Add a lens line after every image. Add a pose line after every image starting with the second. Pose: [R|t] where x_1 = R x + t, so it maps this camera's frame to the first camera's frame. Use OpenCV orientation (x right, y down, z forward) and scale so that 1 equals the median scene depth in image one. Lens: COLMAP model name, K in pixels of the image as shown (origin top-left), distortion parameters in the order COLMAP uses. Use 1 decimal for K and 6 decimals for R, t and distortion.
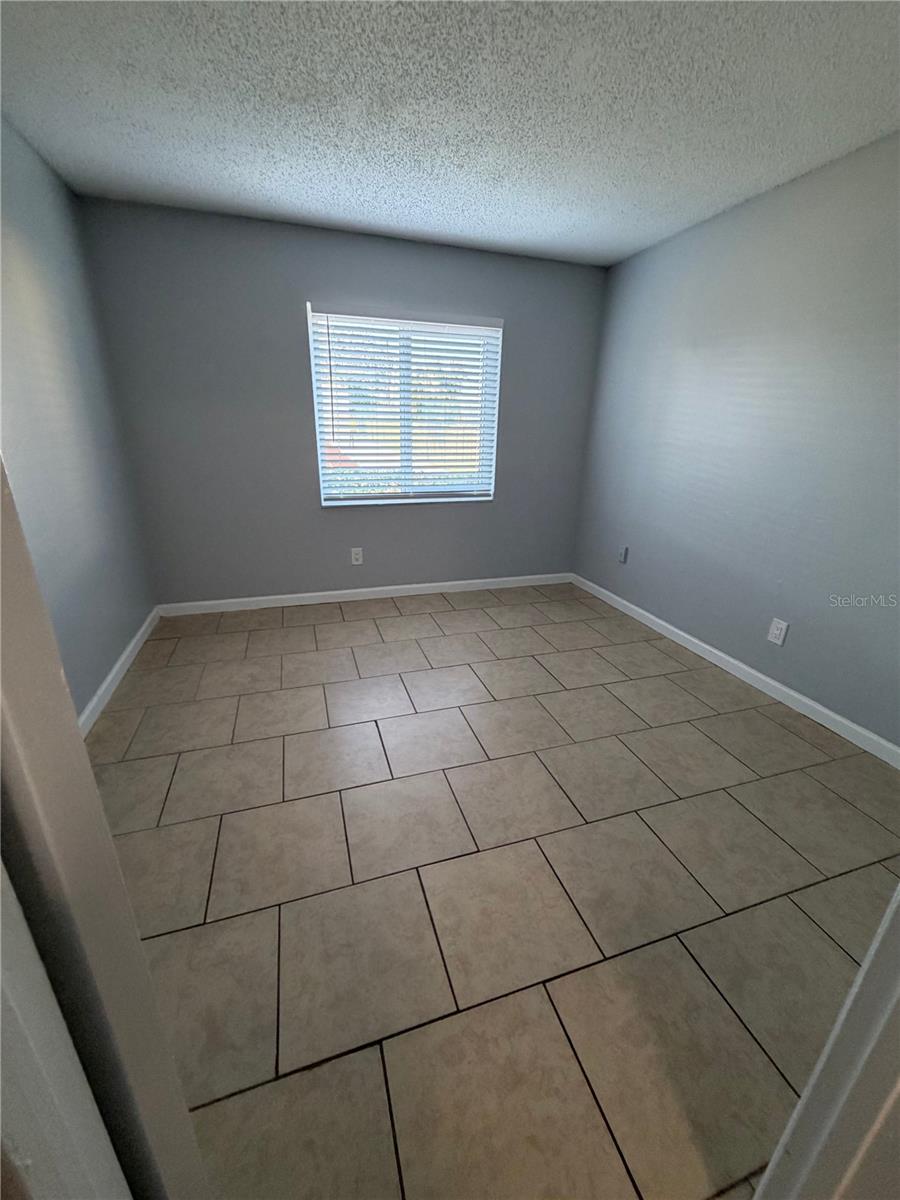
lens RADIAL K [[476.7, 0, 446.8], [0, 476.7, 597.0], [0, 0, 1]] dist [0.001829, 0.000787]
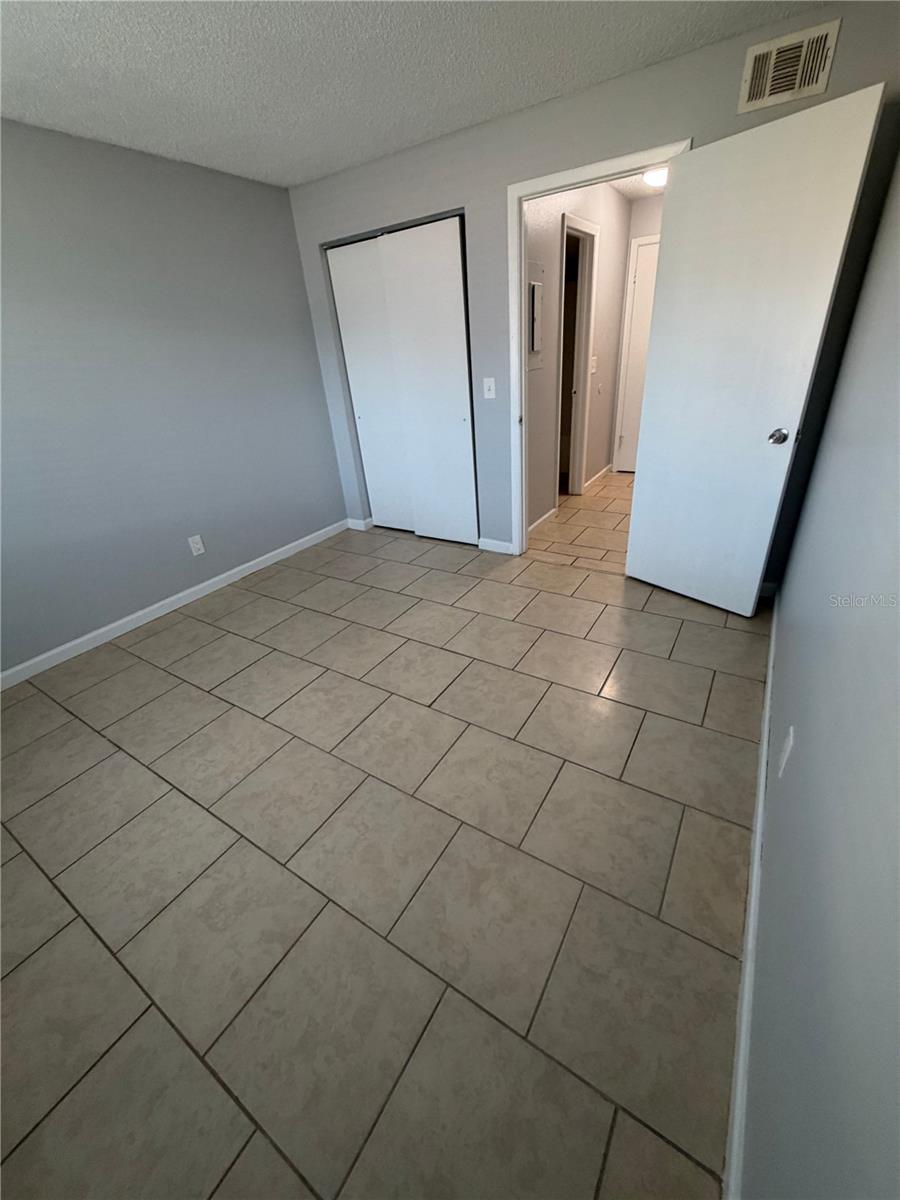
lens RADIAL K [[476.7, 0, 448.8], [0, 476.7, 599.8], [0, 0, 1]] dist [0.001829, 0.000787]
pose [[-0.642430, -0.339249, 0.687163, -0.636688], [0.317582, 0.698200, 0.641606, -0.407256], [-0.697441, 0.630418, -0.340806, 0.986470]]
